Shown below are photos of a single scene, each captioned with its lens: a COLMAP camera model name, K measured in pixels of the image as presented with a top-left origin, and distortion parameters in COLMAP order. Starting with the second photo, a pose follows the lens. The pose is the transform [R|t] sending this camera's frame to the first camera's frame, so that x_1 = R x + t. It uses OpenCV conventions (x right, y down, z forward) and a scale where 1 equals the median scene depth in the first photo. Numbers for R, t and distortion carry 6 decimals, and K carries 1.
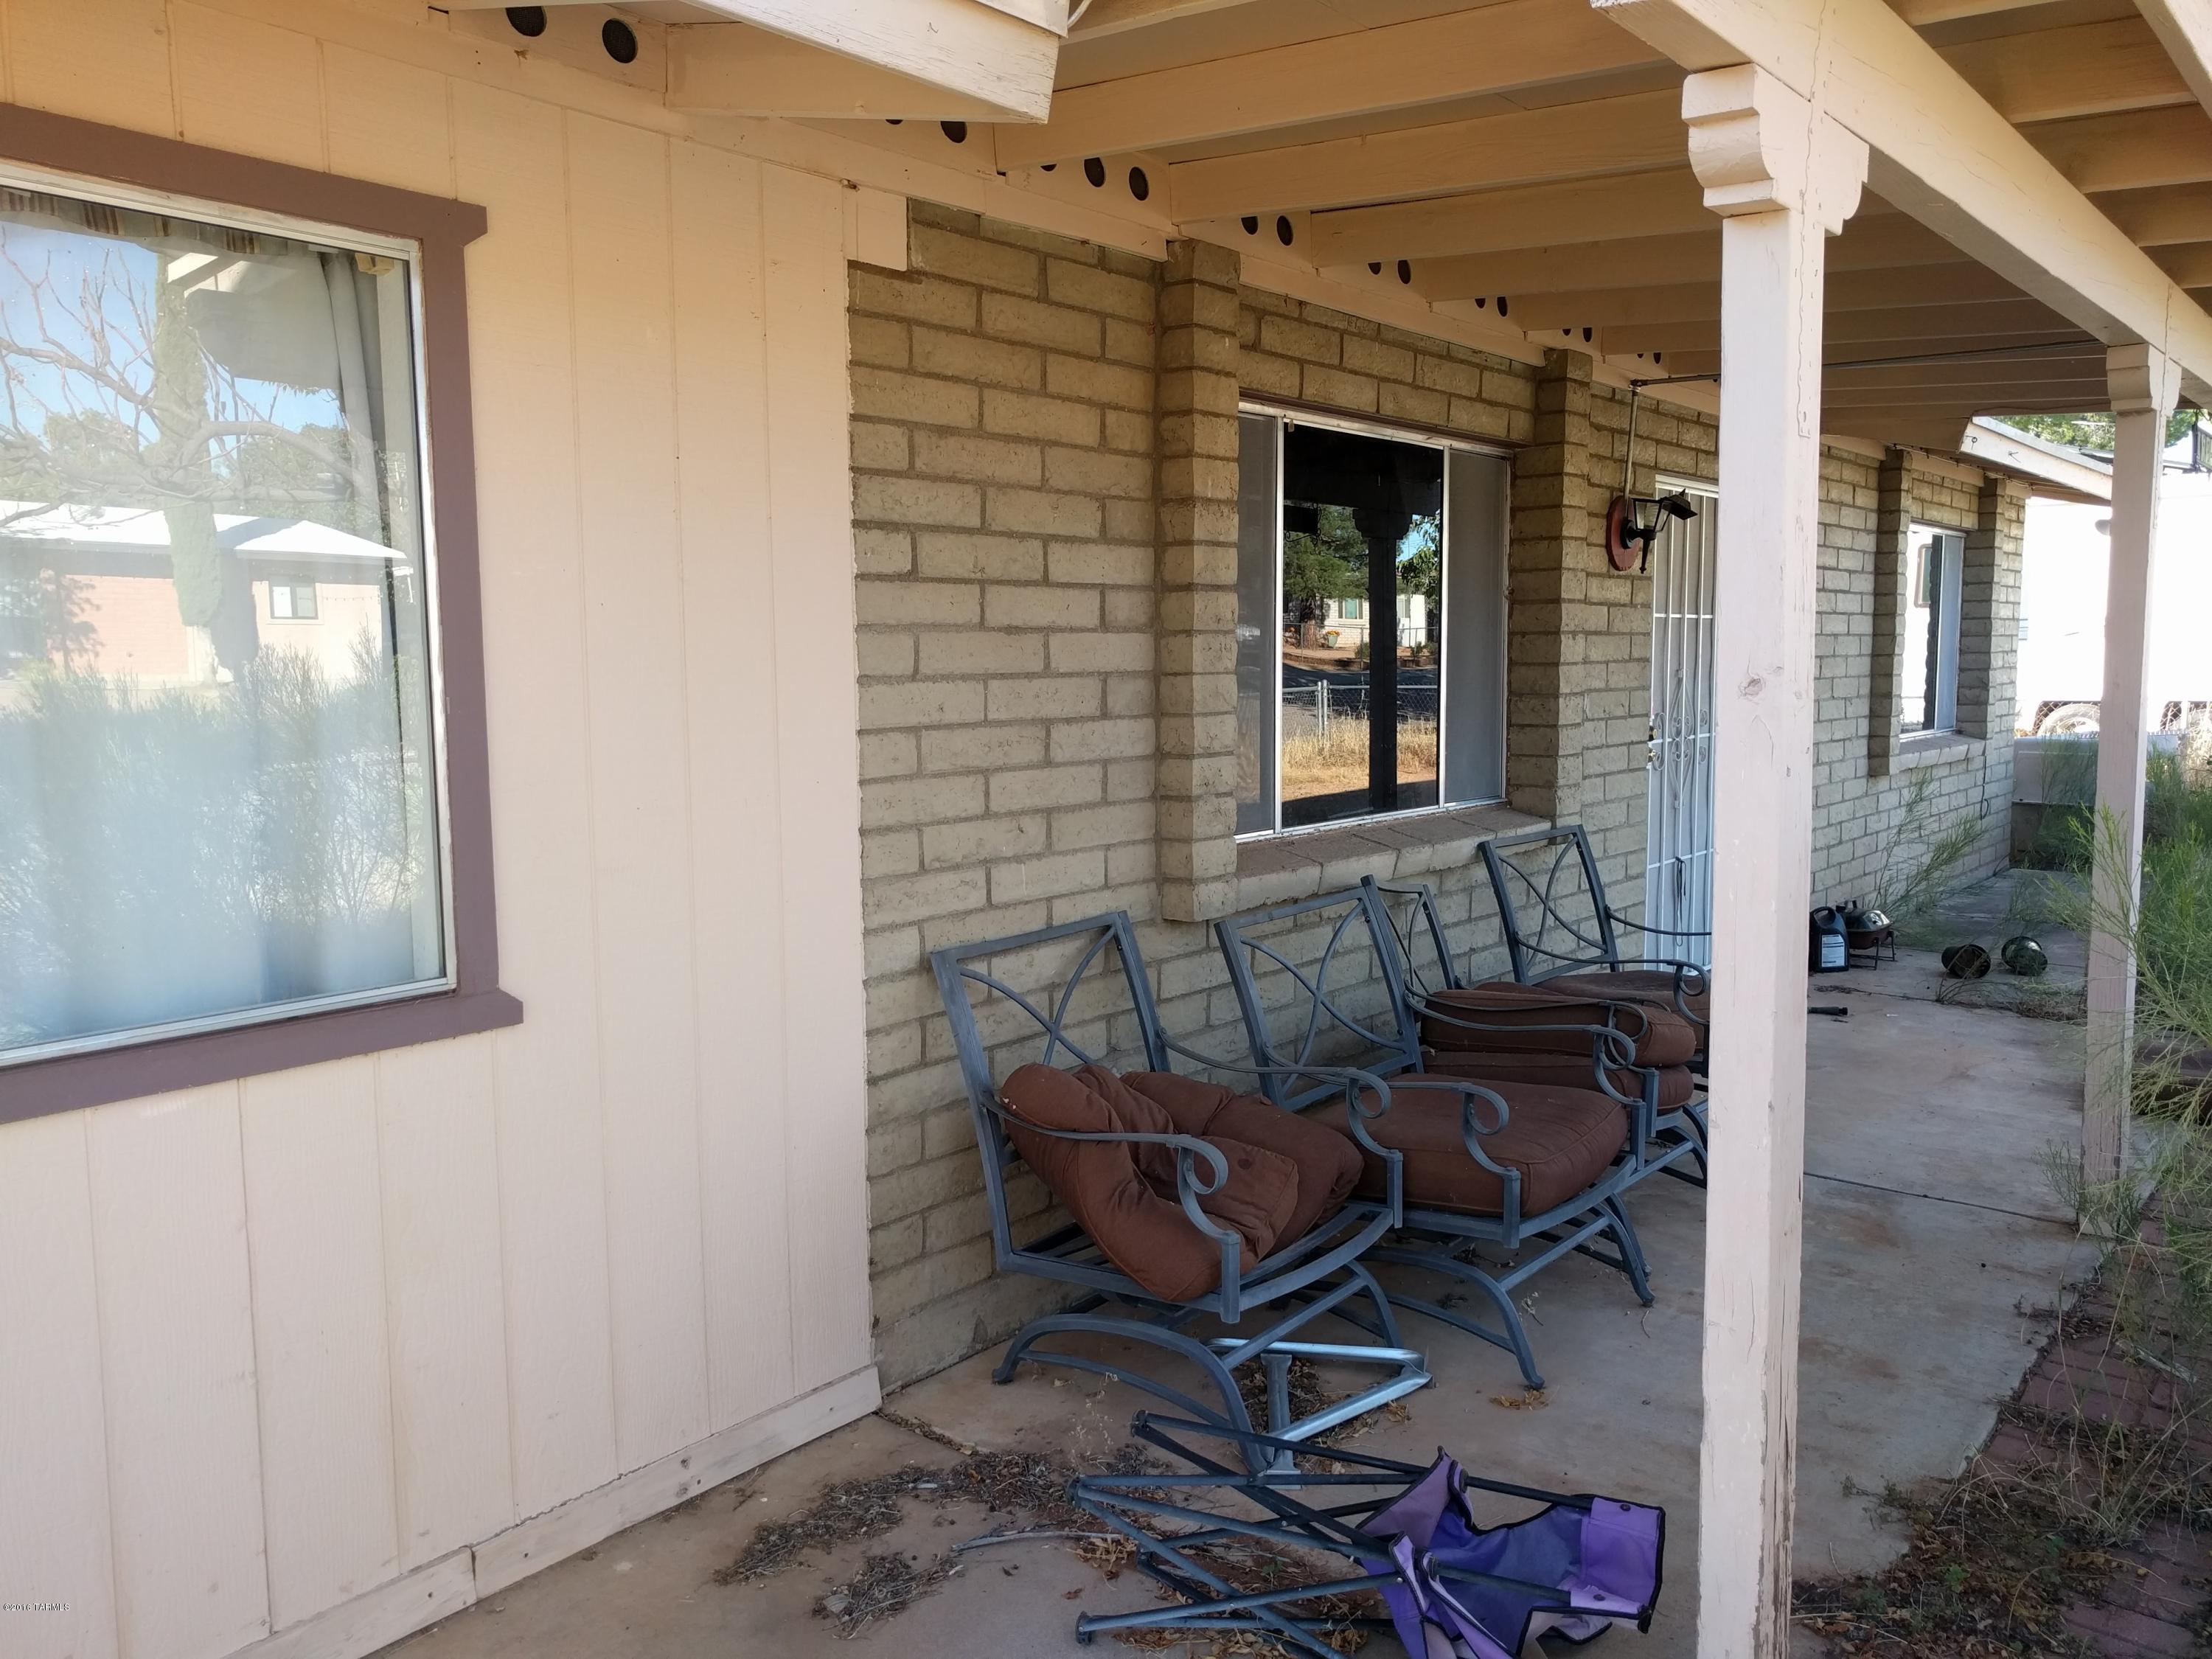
lens RADIAL K [[1624.7, 0, 1103.7], [0, 1624.7, 825.0], [0, 0, 1]] dist [0.002663, 0.029053]
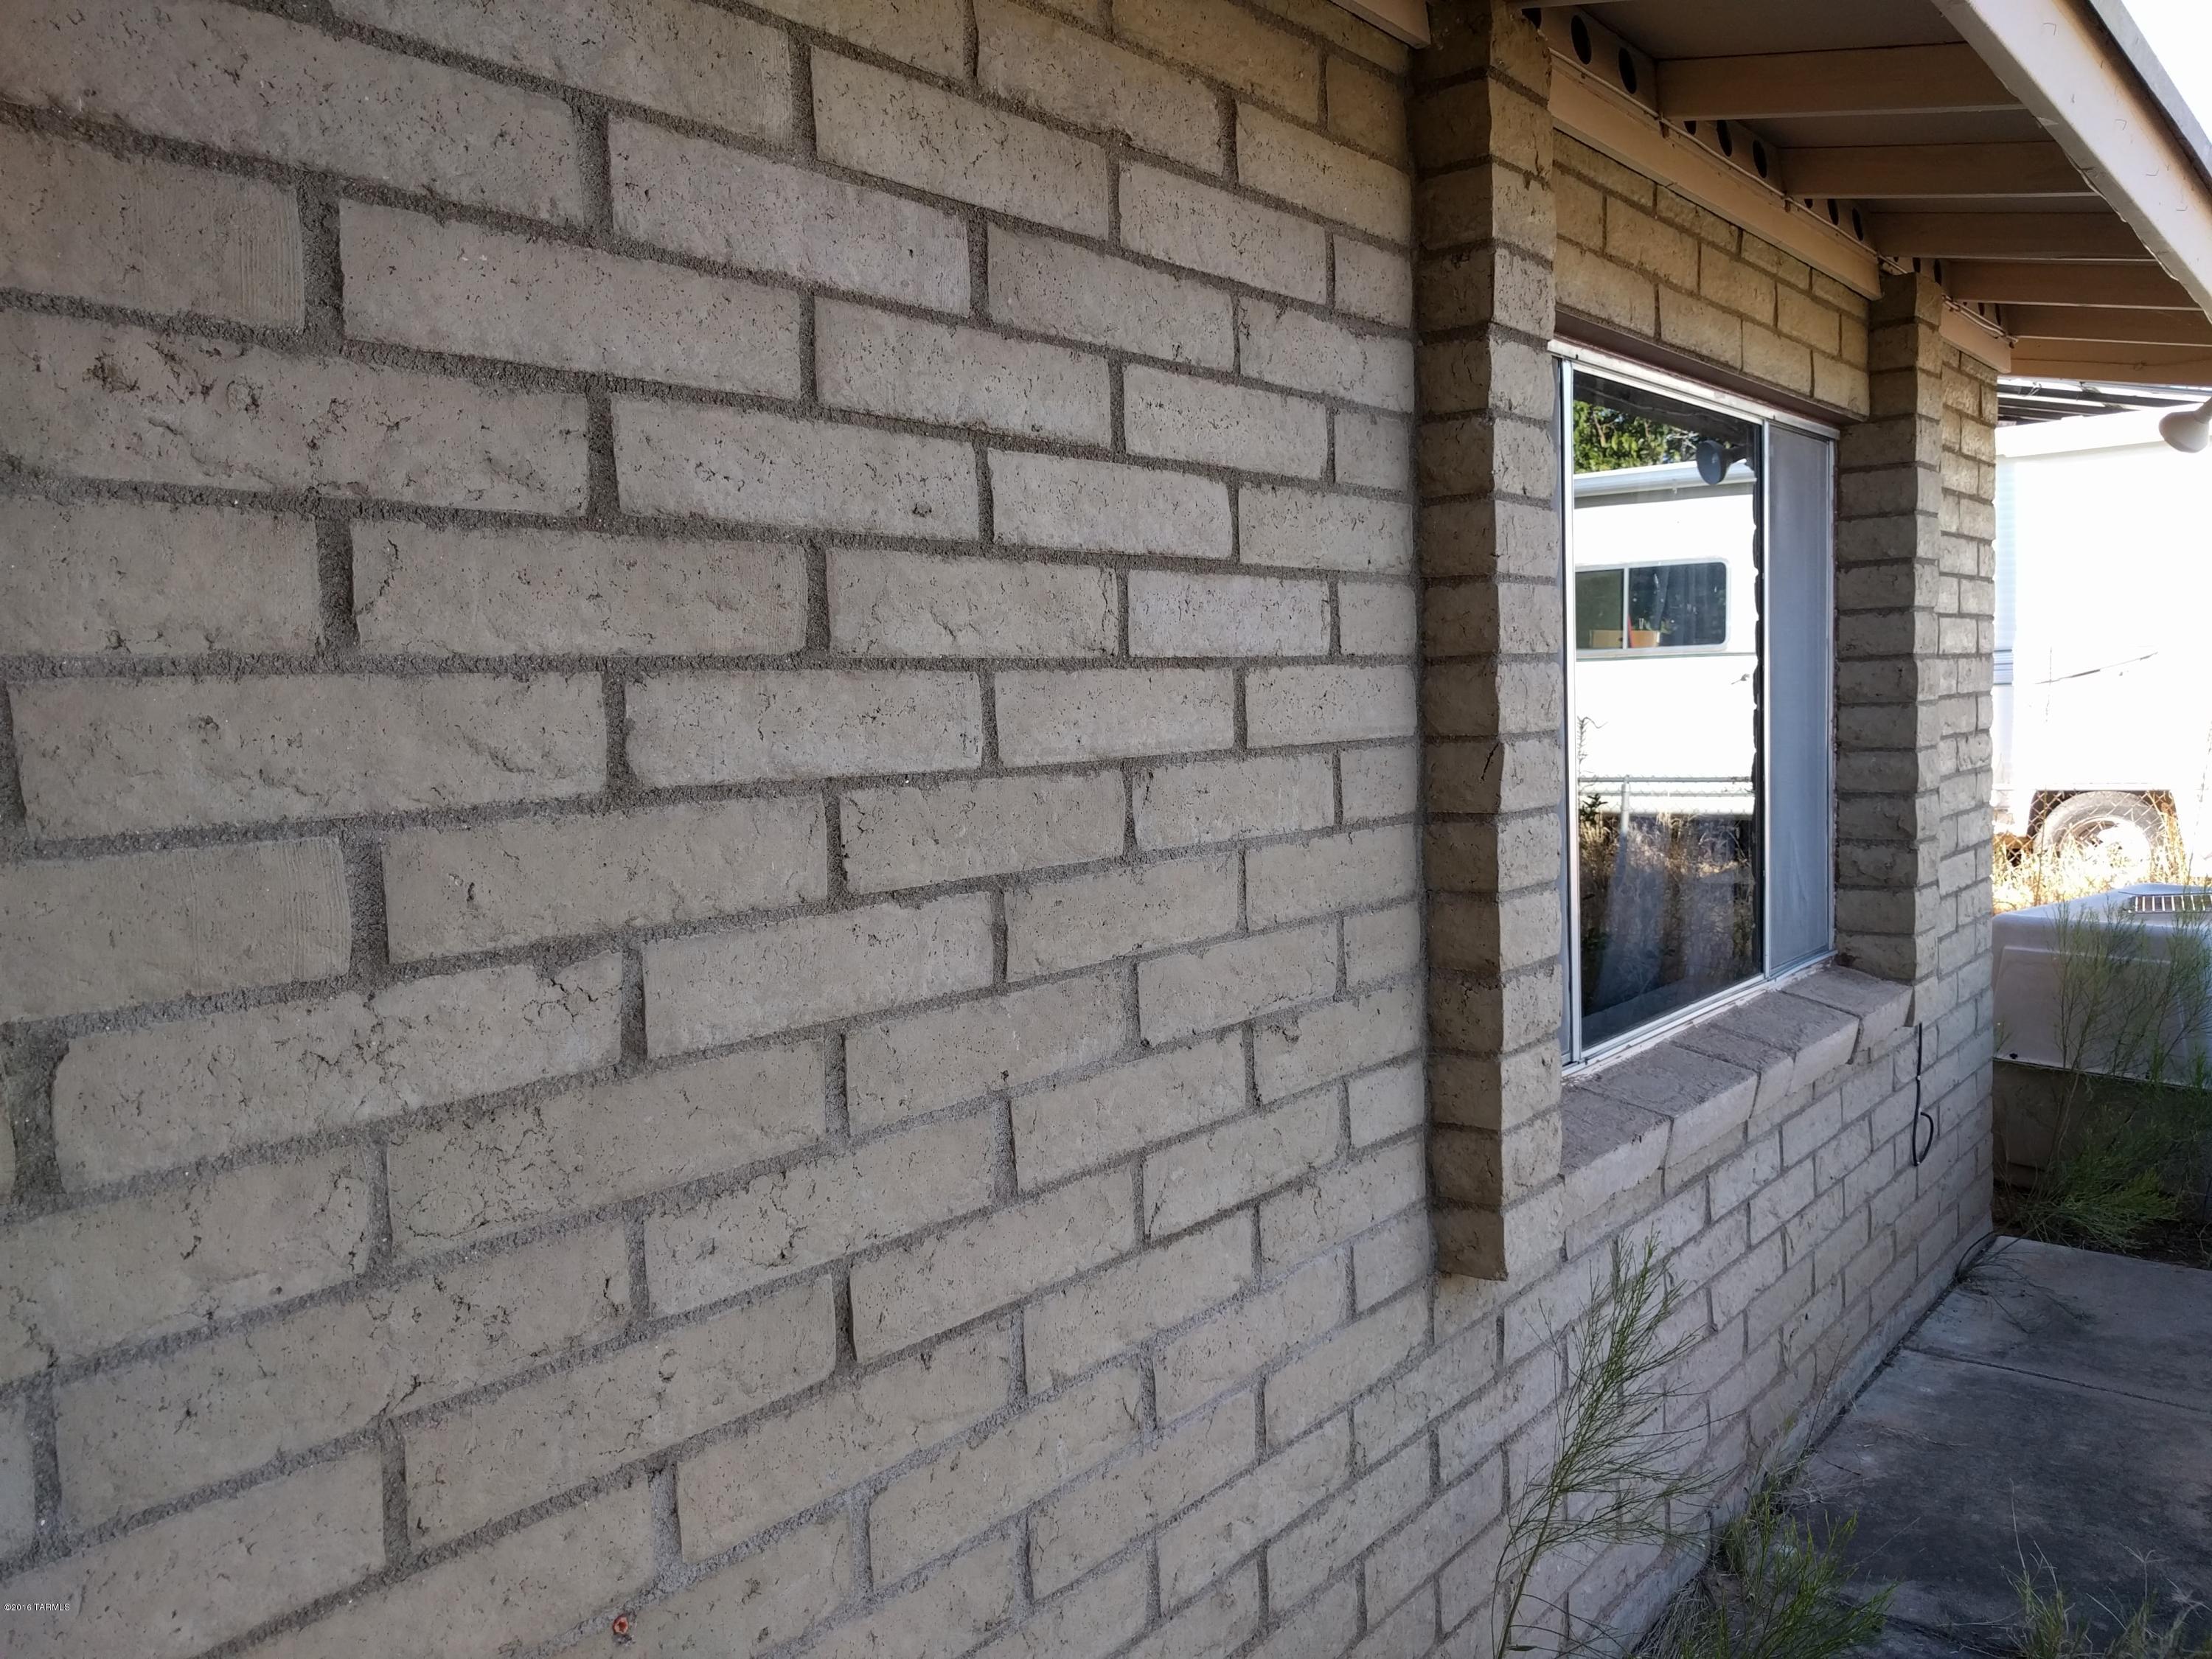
lens RADIAL K [[1624.7, 0, 1108.8], [0, 1624.7, 830.2], [0, 0, 1]] dist [0.002663, 0.029053]
pose [[0.999691, -0.023663, 0.007608, 0.356137], [0.023848, 0.999396, -0.025261, -0.082020], [-0.007006, 0.025435, 0.999652, 0.629952]]
